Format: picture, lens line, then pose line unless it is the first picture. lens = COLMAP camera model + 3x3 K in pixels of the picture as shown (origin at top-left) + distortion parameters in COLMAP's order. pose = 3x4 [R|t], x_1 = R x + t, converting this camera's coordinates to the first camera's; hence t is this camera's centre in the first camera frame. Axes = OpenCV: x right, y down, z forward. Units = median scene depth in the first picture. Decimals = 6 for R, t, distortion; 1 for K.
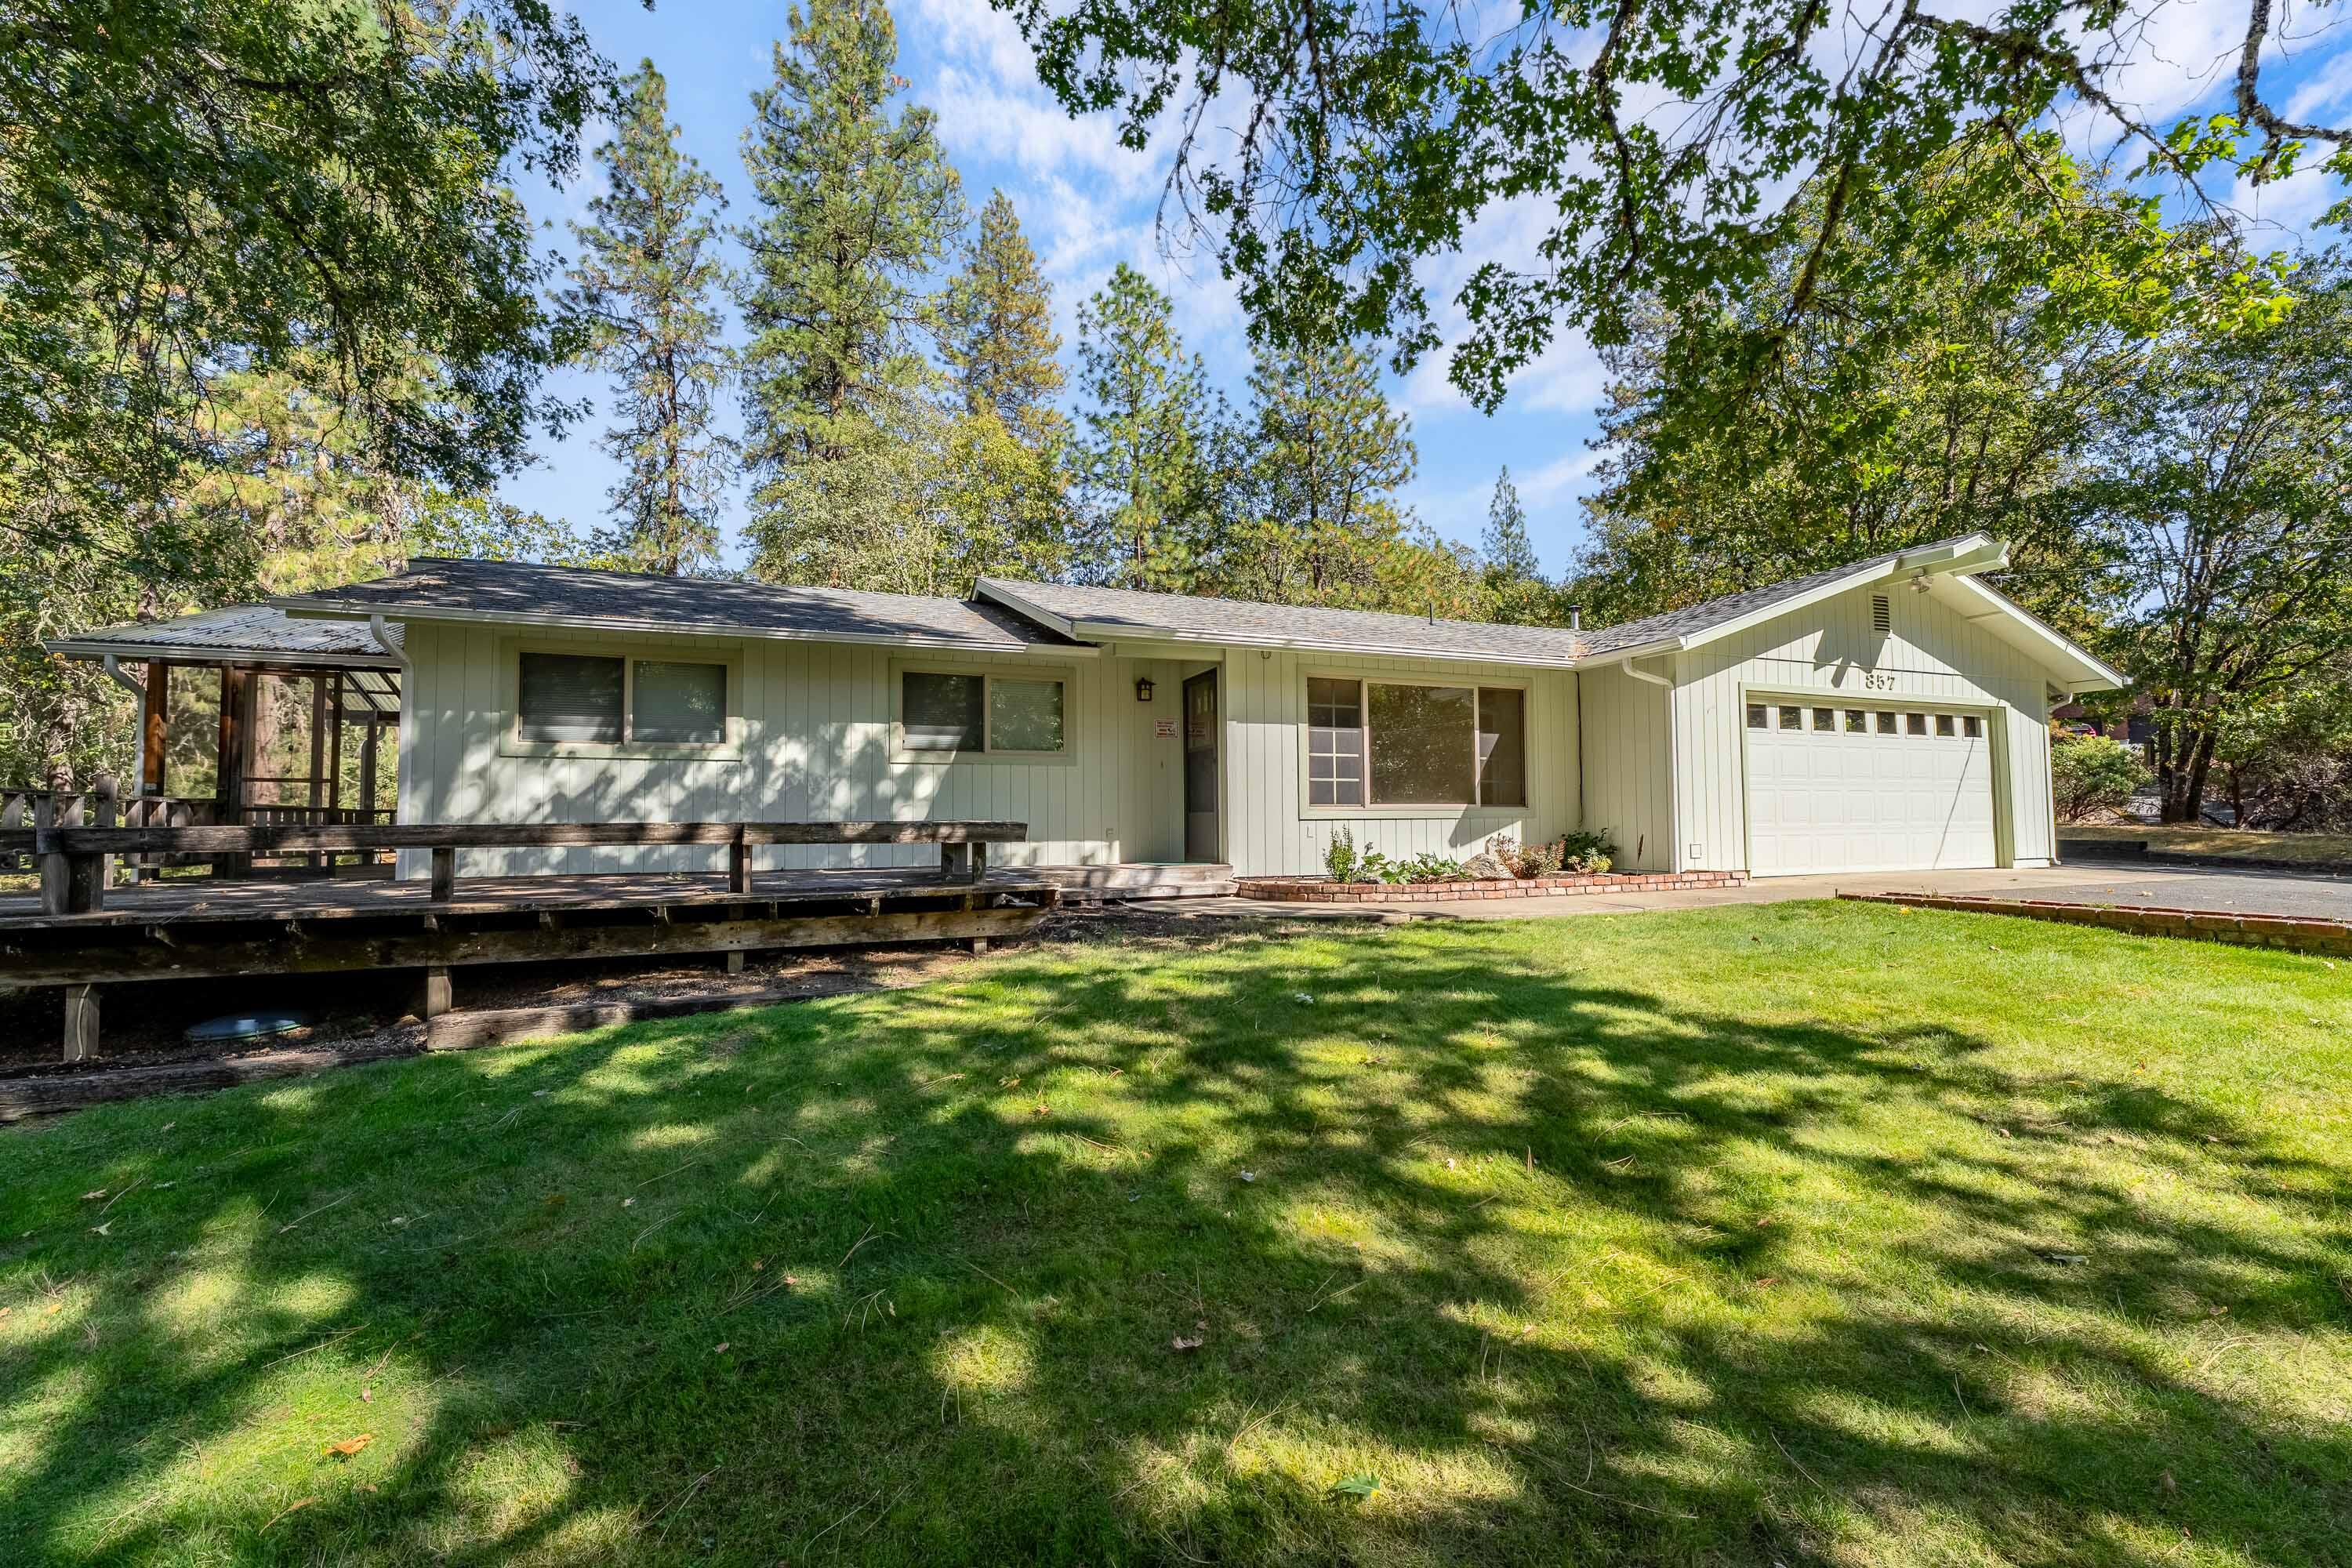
lens RADIAL K [[946.4, 0, 1175.4], [0, 946.4, 798.7], [0, 0, 1]] dist [-0.000924, -0.000108]
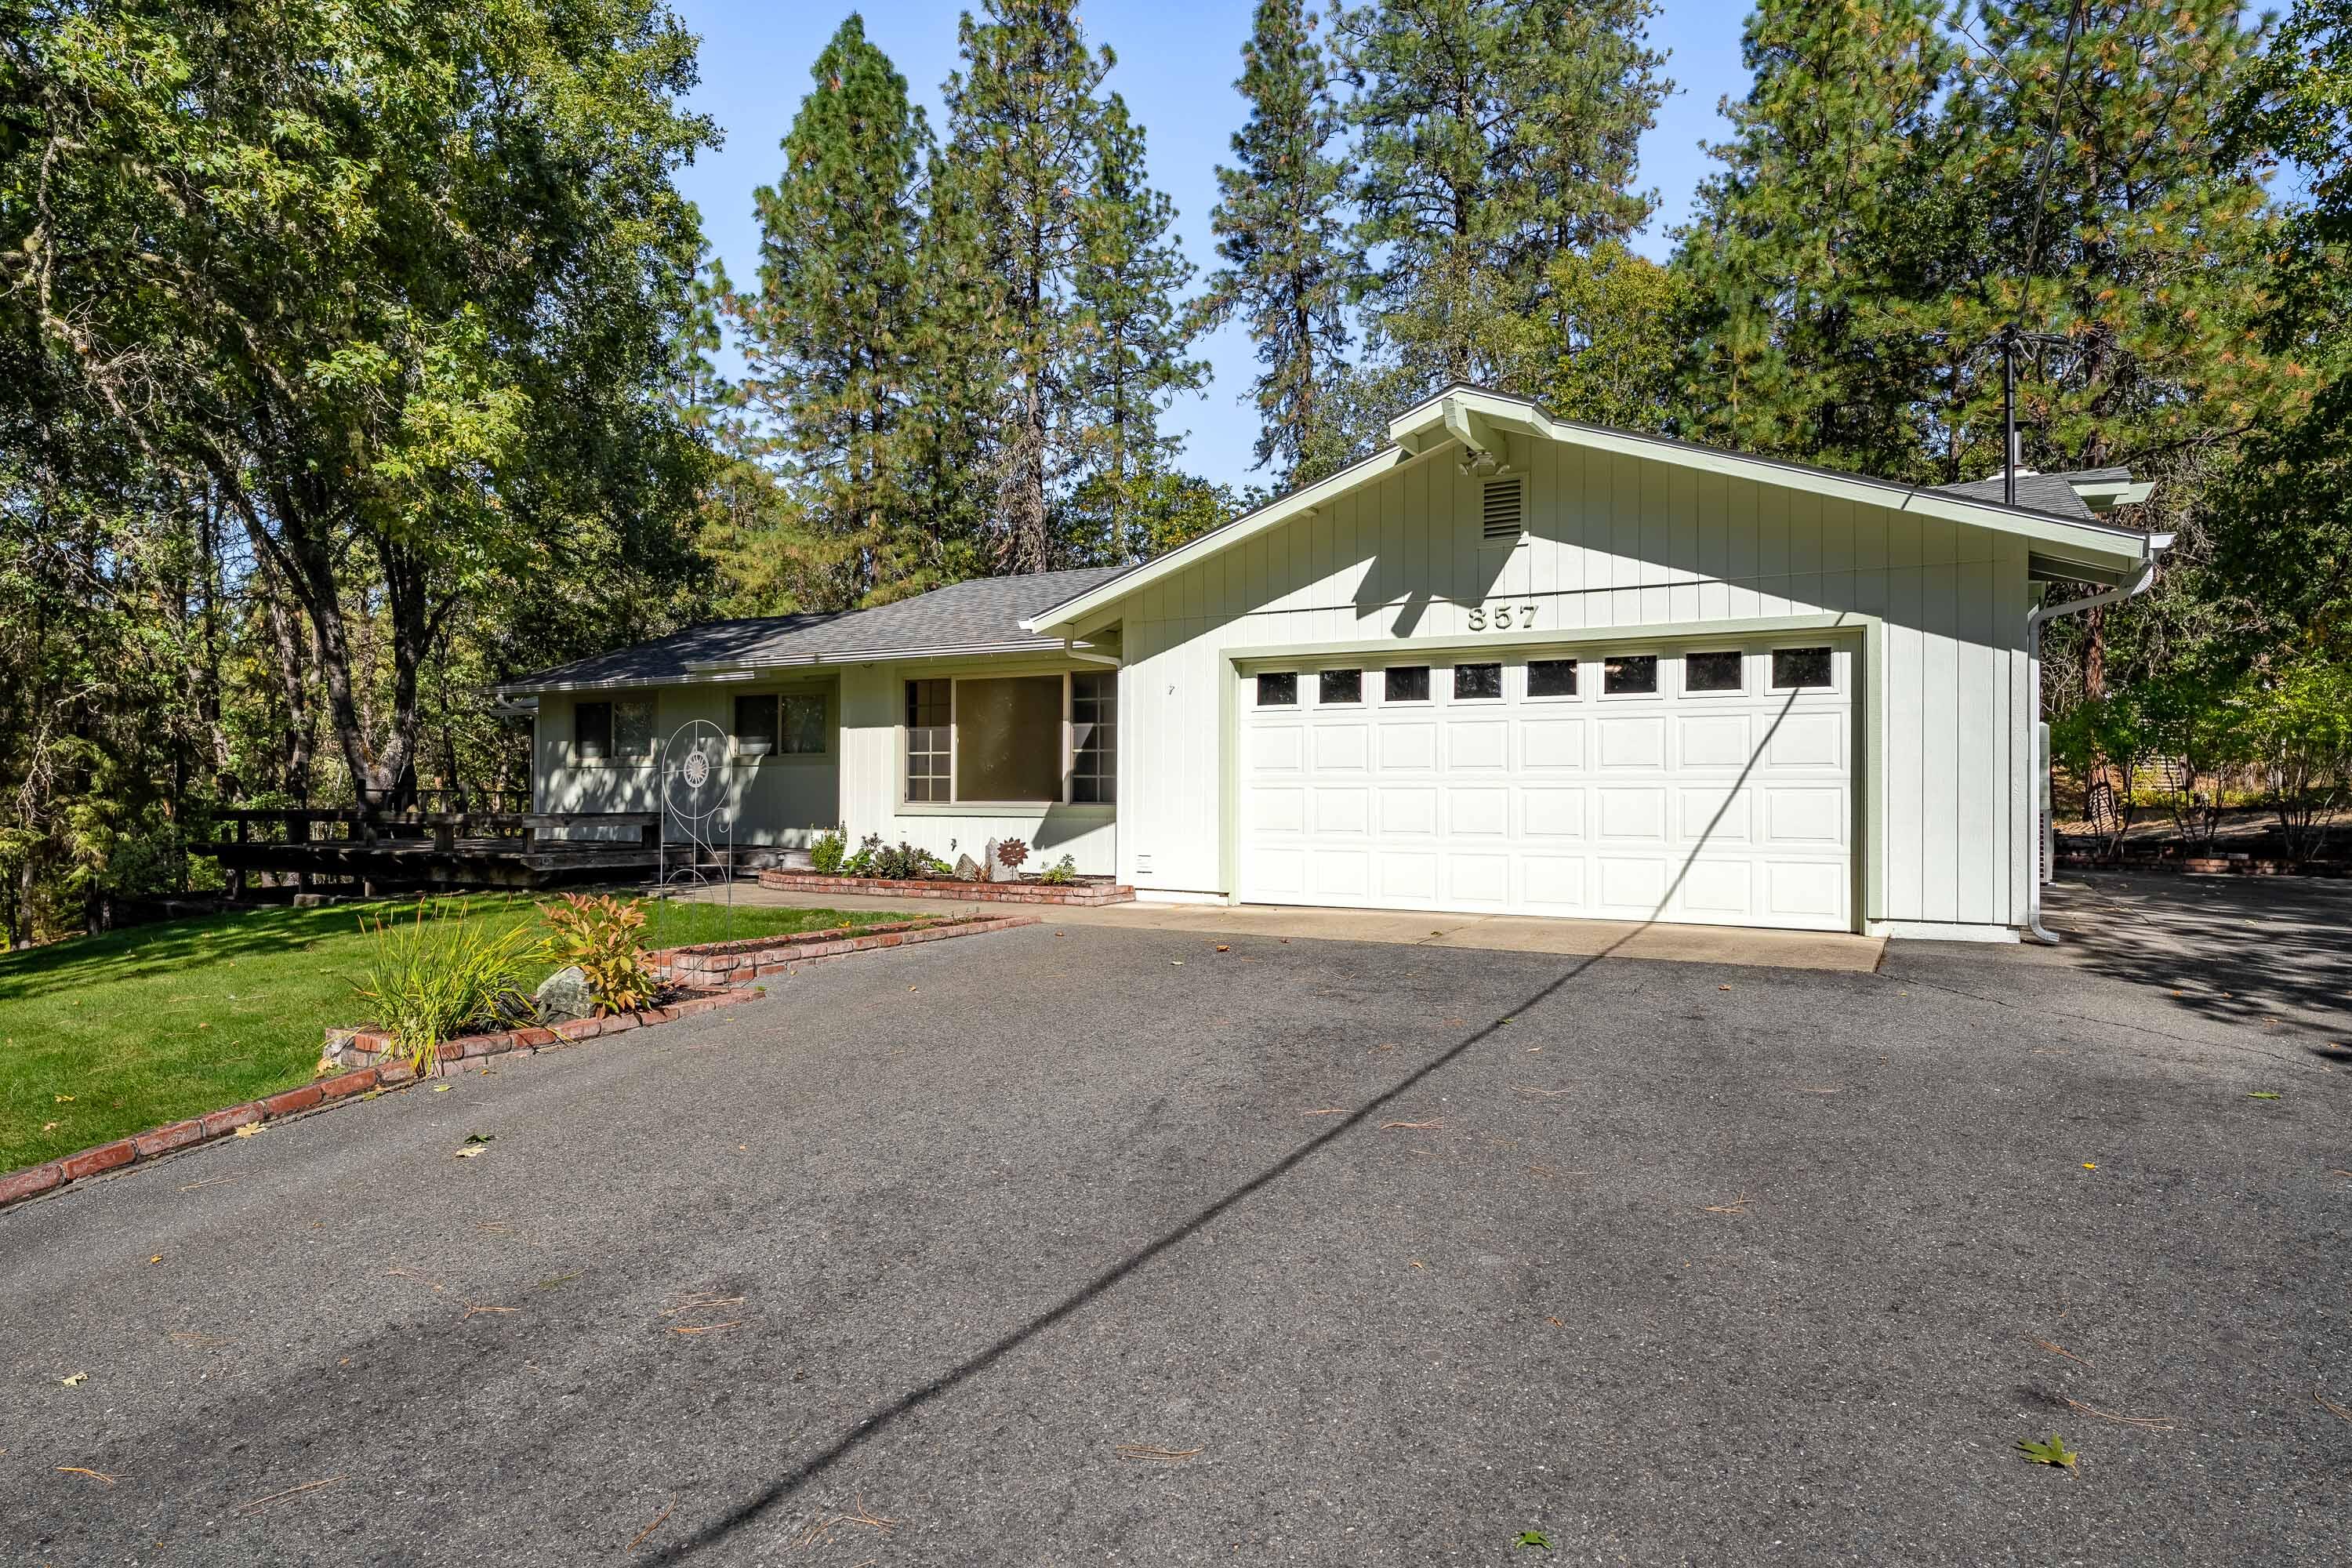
lens RADIAL K [[1365.8, 0, 1174.8], [0, 1365.8, 779.6], [0, 0, 1]] dist [0.004876, 0.000274]
pose [[0.613304, -0.001786, -0.789845, 1.423899], [0.006520, 0.999975, 0.002802, -0.018992], [0.789820, -0.006868, 0.613300, 0.273596]]
